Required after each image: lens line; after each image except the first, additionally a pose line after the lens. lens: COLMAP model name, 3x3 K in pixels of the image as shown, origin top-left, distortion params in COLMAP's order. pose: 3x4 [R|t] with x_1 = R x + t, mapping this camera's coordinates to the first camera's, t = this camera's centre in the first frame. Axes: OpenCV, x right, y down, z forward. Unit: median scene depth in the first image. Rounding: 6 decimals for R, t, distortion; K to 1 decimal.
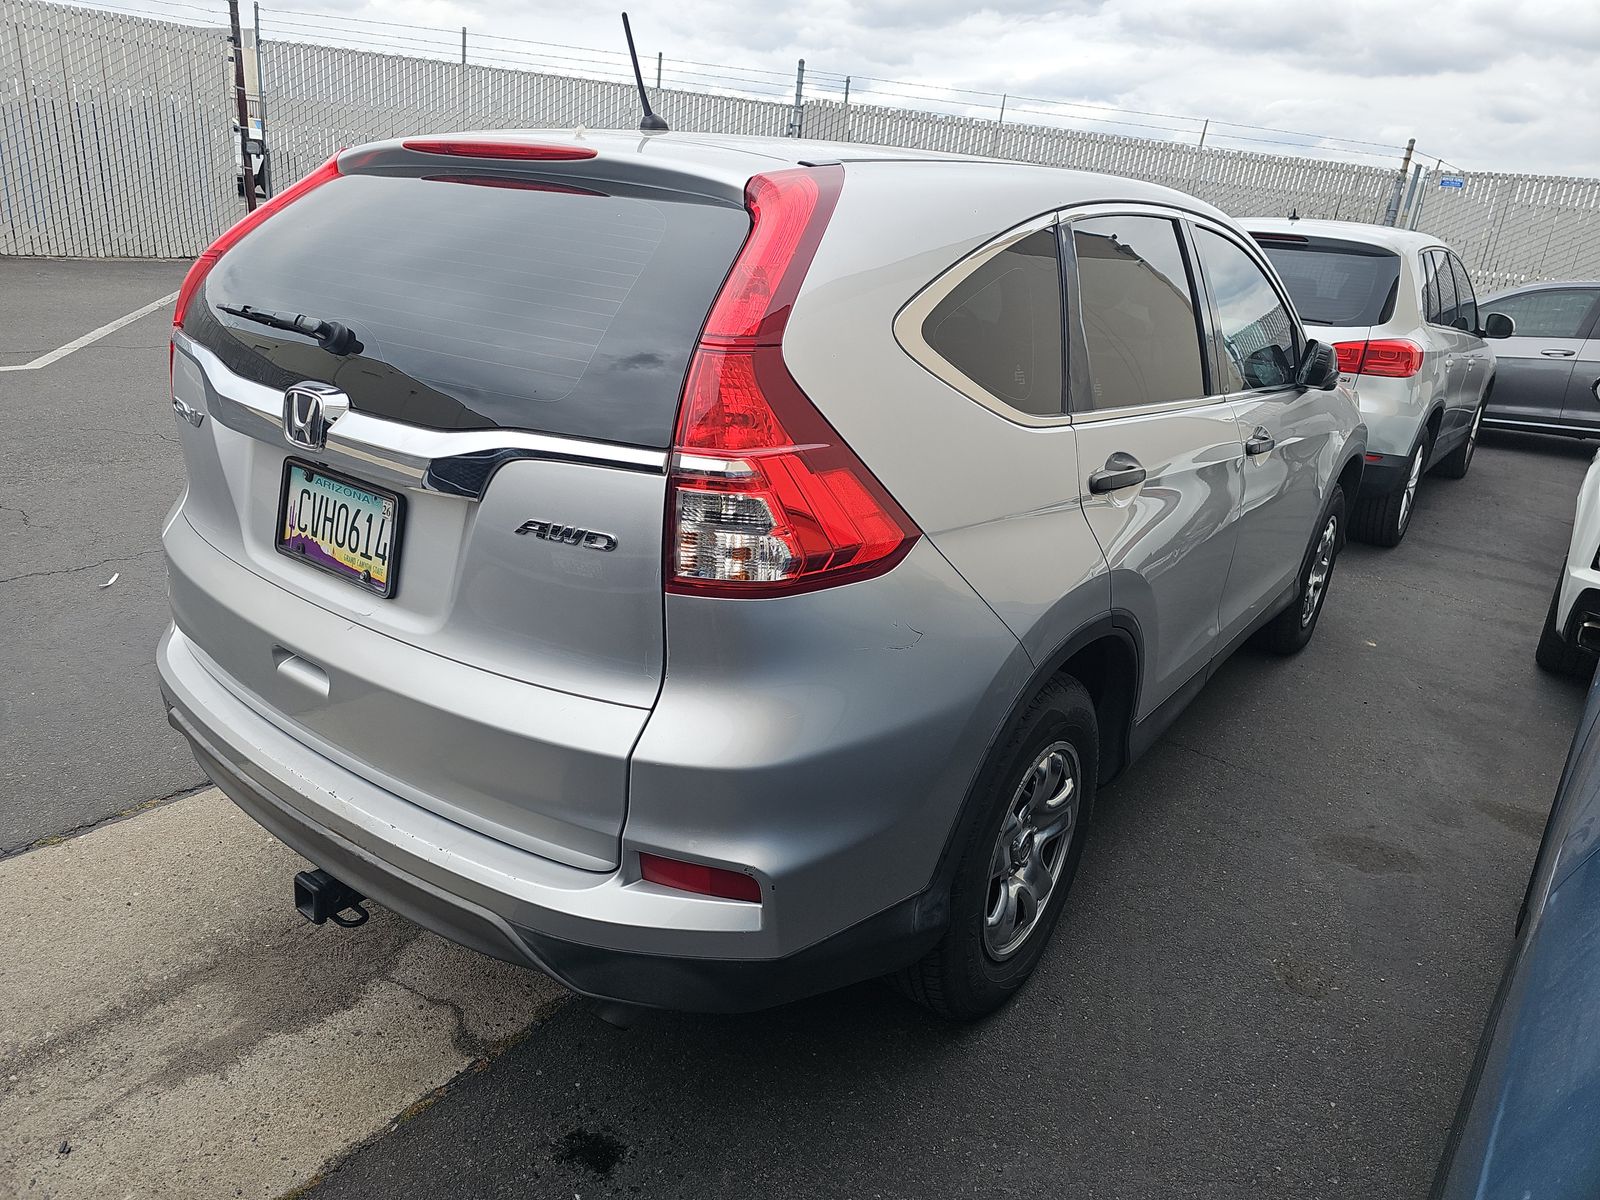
lens RADIAL K [[1078.8, 0, 811.5], [0, 1078.8, 595.0], [0, 0, 1]] dist [0.047839, -0.051381]
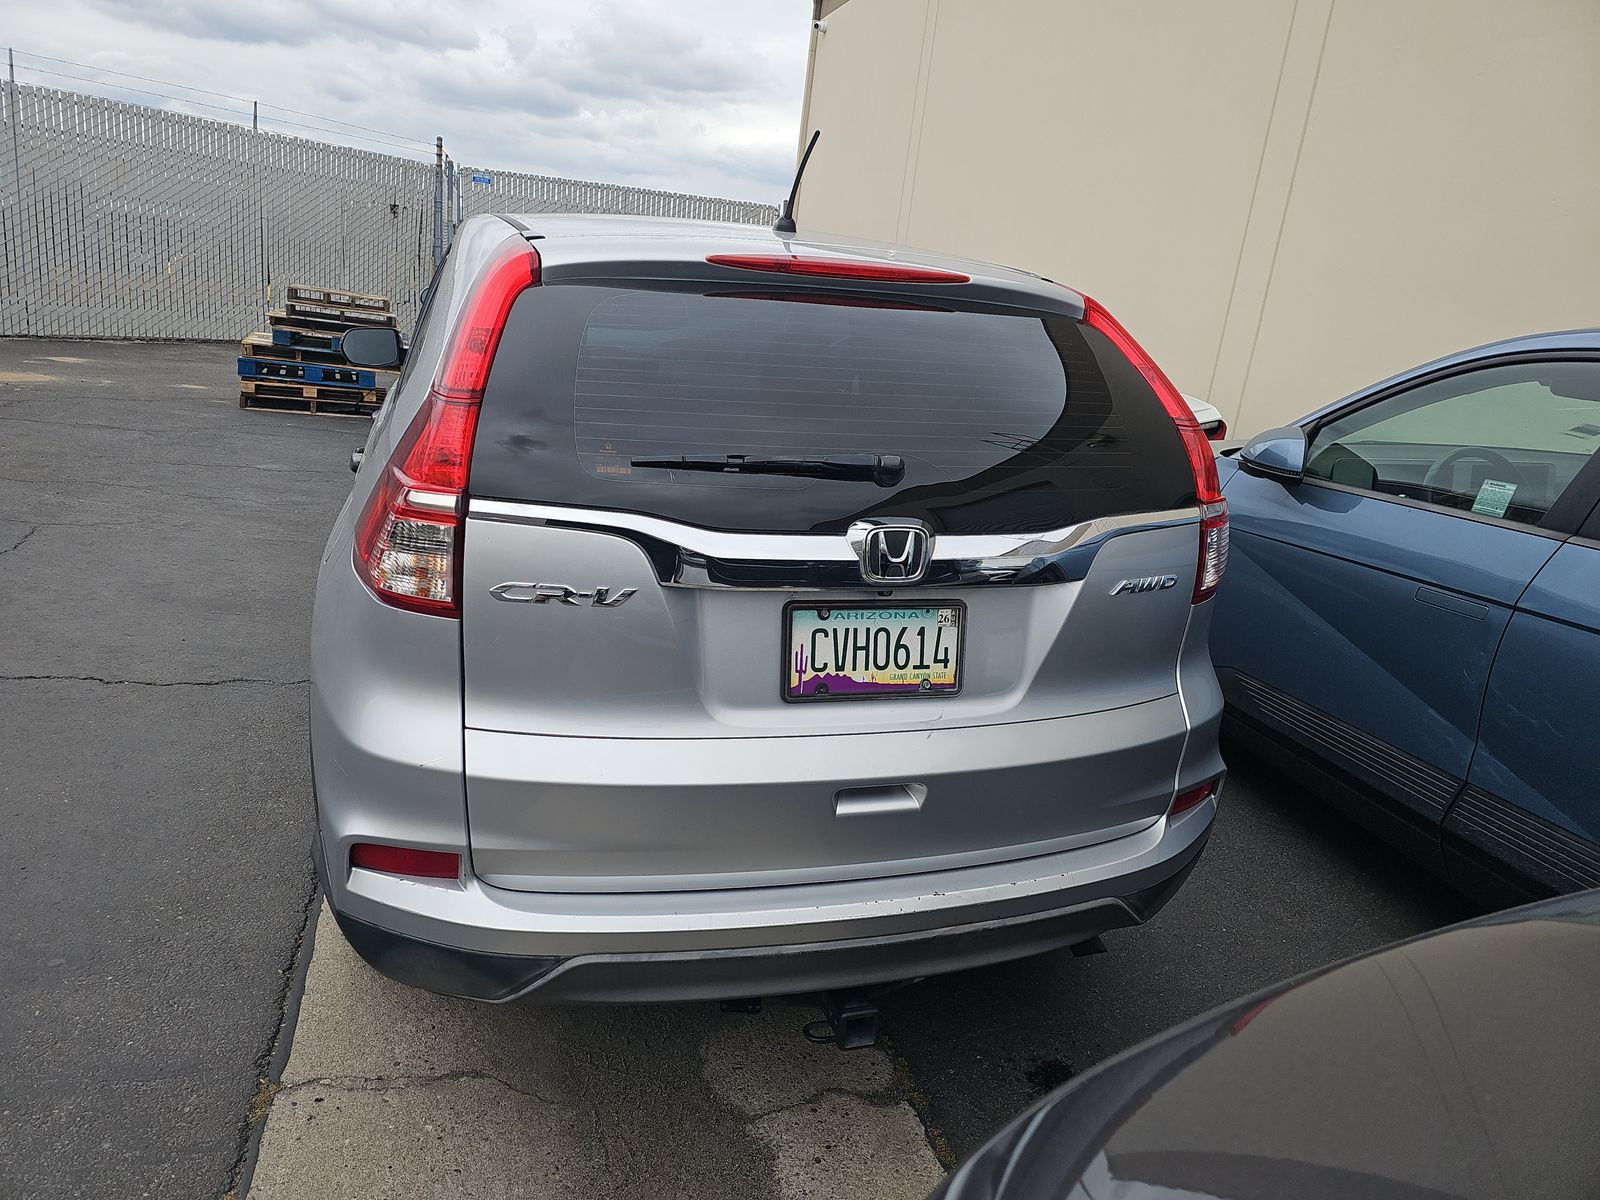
lens RADIAL K [[1069.2, 0, 800.0], [0, 1069.2, 600.0], [0, 0, 1]] dist [0.051461, -0.039207]
pose [[0.591076, -0.264959, 0.761857, -1.196546], [0.236785, 0.959893, 0.150126, -0.269288], [-0.771079, 0.091660, 0.630108, 0.406814]]
